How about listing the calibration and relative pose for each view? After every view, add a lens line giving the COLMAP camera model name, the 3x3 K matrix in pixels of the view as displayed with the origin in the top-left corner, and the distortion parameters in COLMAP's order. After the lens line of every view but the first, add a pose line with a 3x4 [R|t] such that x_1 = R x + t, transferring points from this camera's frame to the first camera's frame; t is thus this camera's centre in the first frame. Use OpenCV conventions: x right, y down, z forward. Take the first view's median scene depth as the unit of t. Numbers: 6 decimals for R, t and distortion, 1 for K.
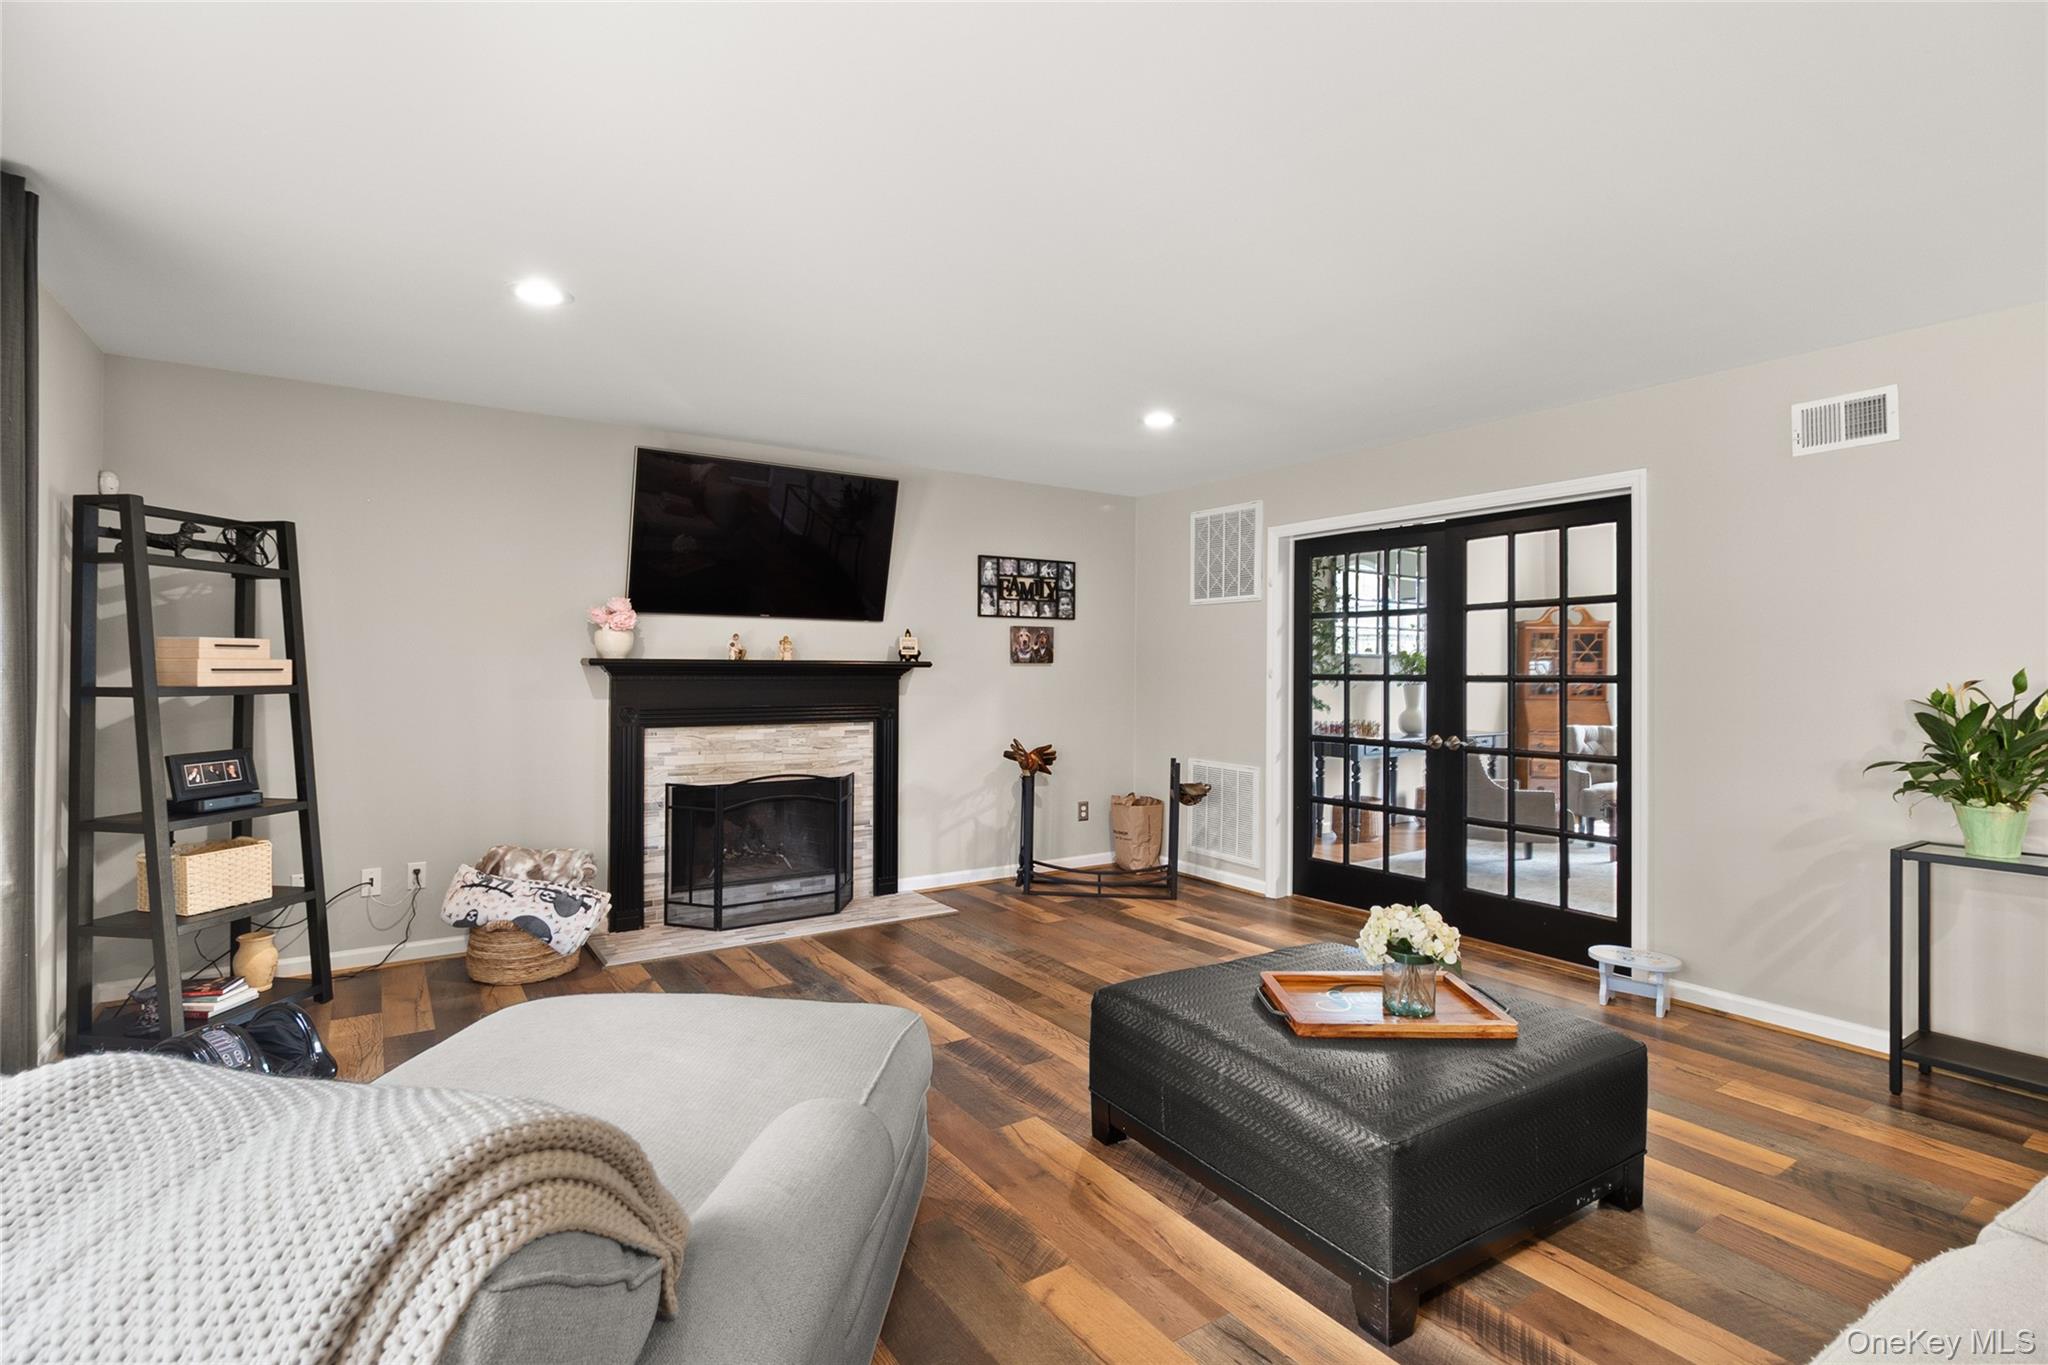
lens RADIAL K [[953.8, 0, 1018.8], [0, 953.8, 678.7], [0, 0, 1]] dist [-0.001847, -0.000114]
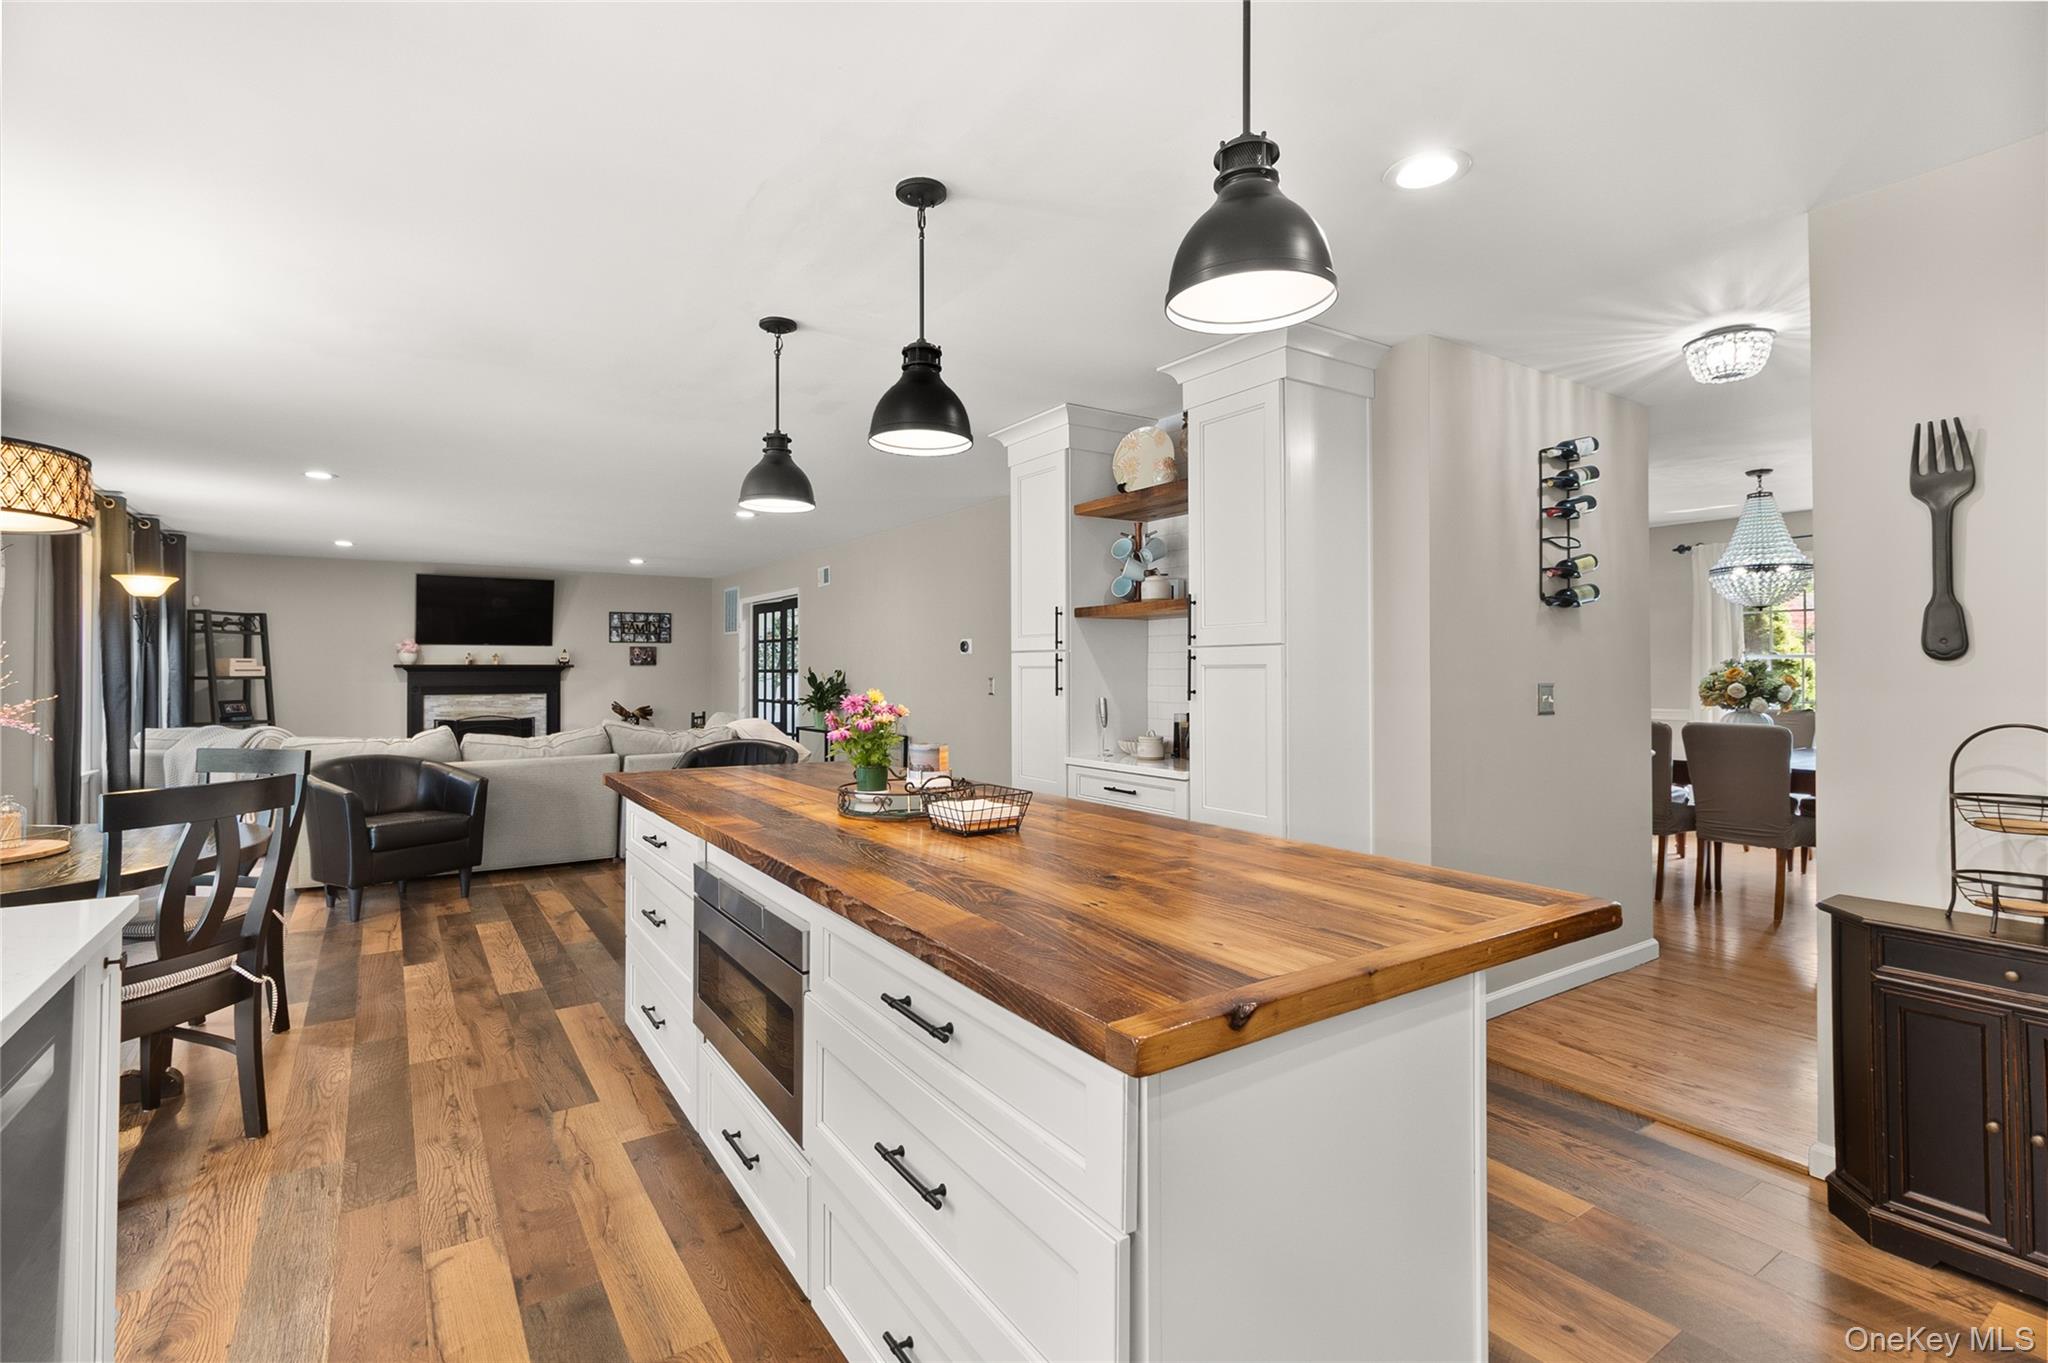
lens RADIAL K [[953.8, 0, 1026.9], [0, 953.8, 671.5], [0, 0, 1]] dist [-0.001847, -0.000114]
pose [[0.999869, -0.007532, 0.014321, 0.983100], [0.007652, 0.999936, -0.008328, 0.024825], [-0.014258, 0.008437, 0.999863, -1.253679]]
